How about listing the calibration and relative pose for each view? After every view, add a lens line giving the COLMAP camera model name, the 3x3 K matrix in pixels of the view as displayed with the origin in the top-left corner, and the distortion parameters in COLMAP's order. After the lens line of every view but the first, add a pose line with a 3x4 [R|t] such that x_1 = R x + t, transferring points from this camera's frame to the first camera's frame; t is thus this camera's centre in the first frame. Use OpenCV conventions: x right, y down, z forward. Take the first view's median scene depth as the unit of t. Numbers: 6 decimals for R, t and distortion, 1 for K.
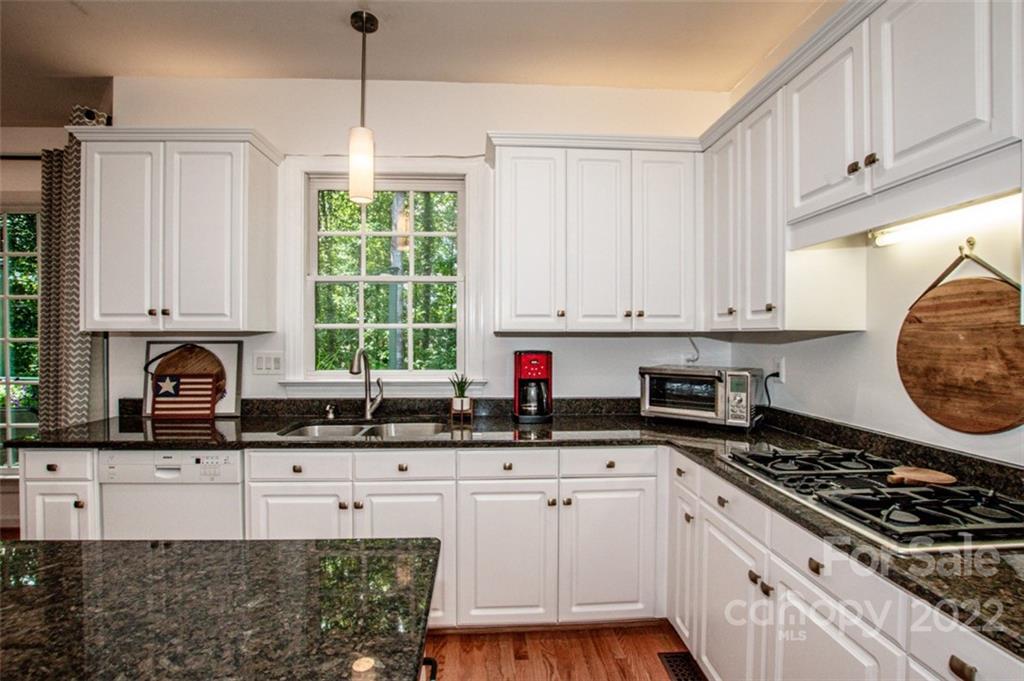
lens RADIAL K [[465.0, 0, 510.4], [0, 465.0, 339.8], [0, 0, 1]] dist [-0.022443, 0.000718]
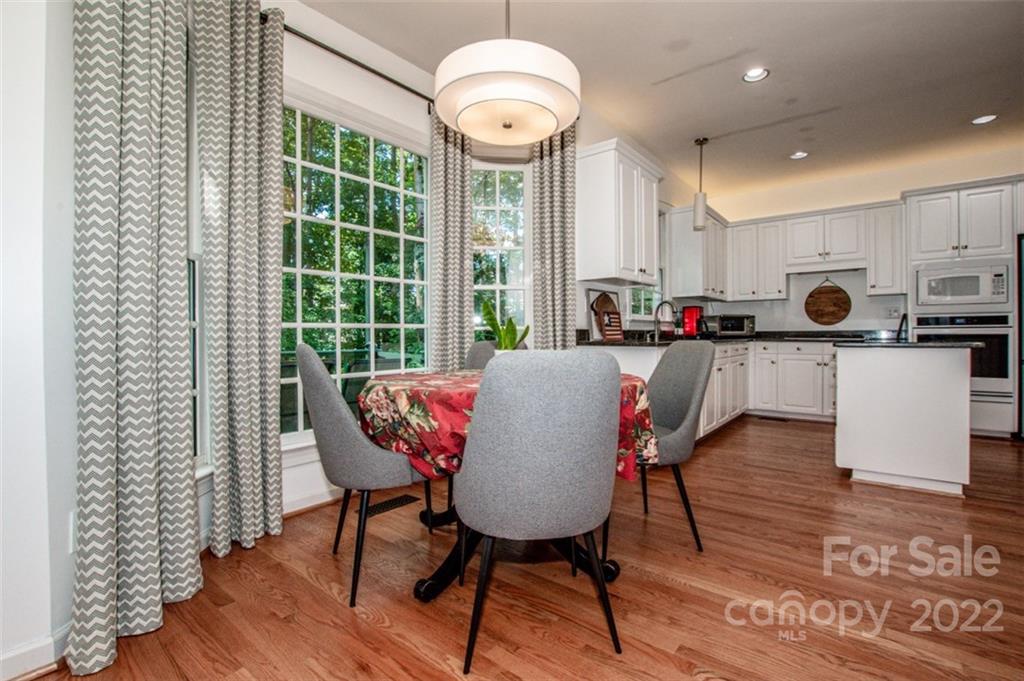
lens RADIAL K [[465.0, 0, 521.3], [0, 465.0, 340.0], [0, 0, 1]] dist [-0.022443, 0.000718]
pose [[0.657350, -0.009027, 0.753532, -2.355762], [0.013589, 0.999908, 0.000124, 0.186282], [-0.753463, 0.010158, 0.657412, 0.240514]]
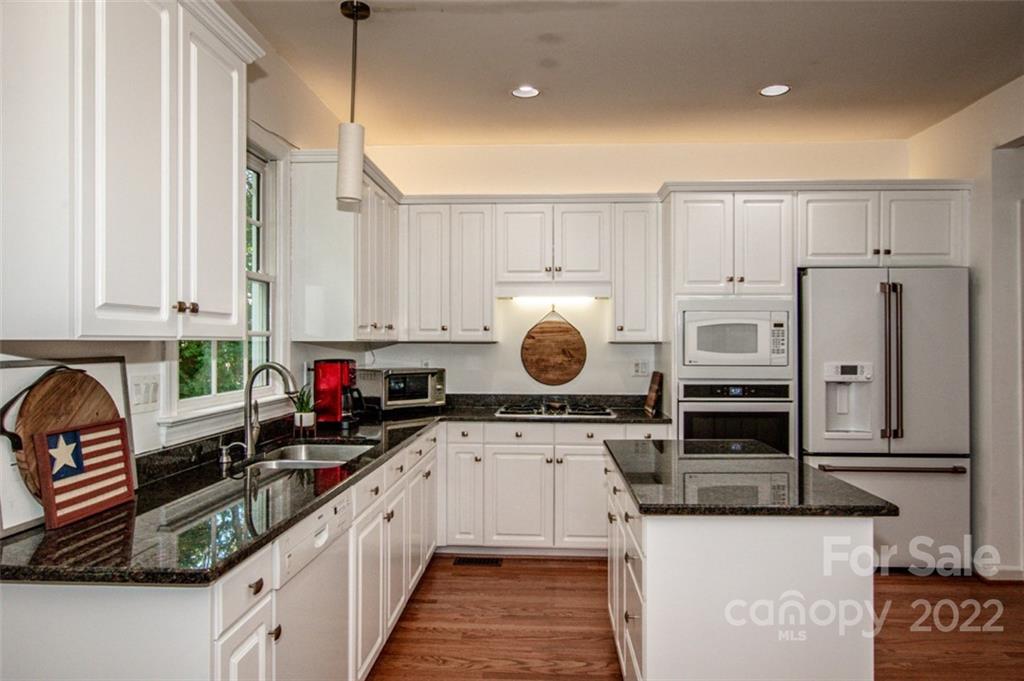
lens RADIAL K [[672.8, 0, 521.7], [0, 672.8, 334.3], [0, 0, 1]] dist [-0.001453, 0.001534]
pose [[0.099110, 0.011801, 0.995006, -1.588624], [0.010565, 0.999861, -0.012911, -0.012089], [-0.995020, 0.011792, 0.098972, 0.514876]]
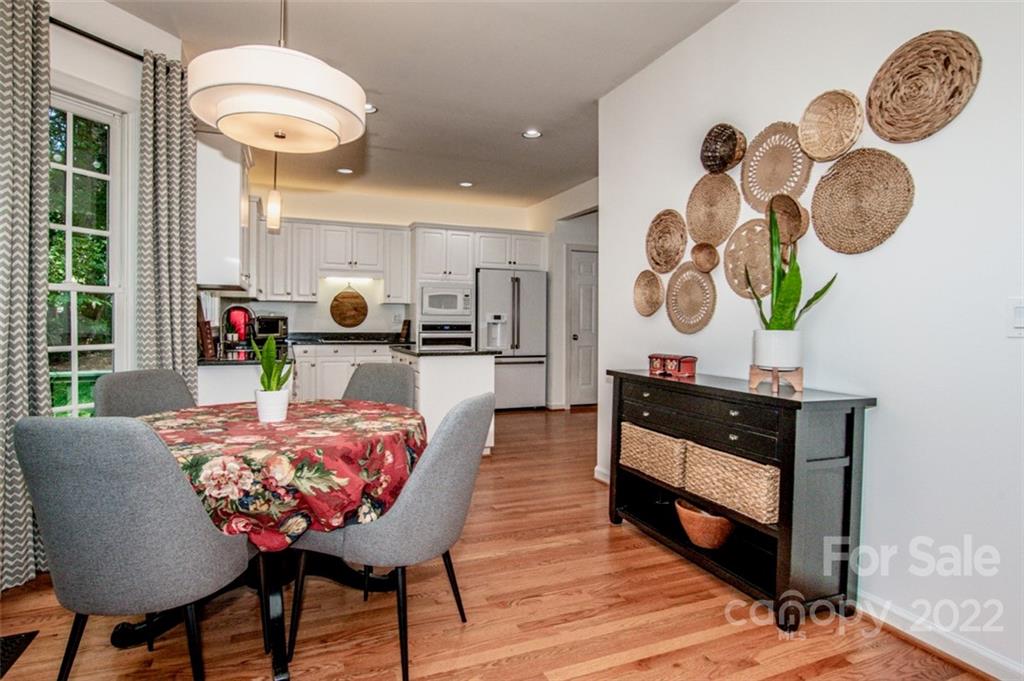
lens RADIAL K [[547.4, 0, 505.1], [0, 547.4, 331.4], [0, 0, 1]] dist [-0.025767, 0.000002]
pose [[-0.330699, -0.020819, 0.943507, -2.723560], [0.003818, 0.999719, 0.023398, 0.079517], [-0.943729, 0.011340, -0.330526, 0.829550]]
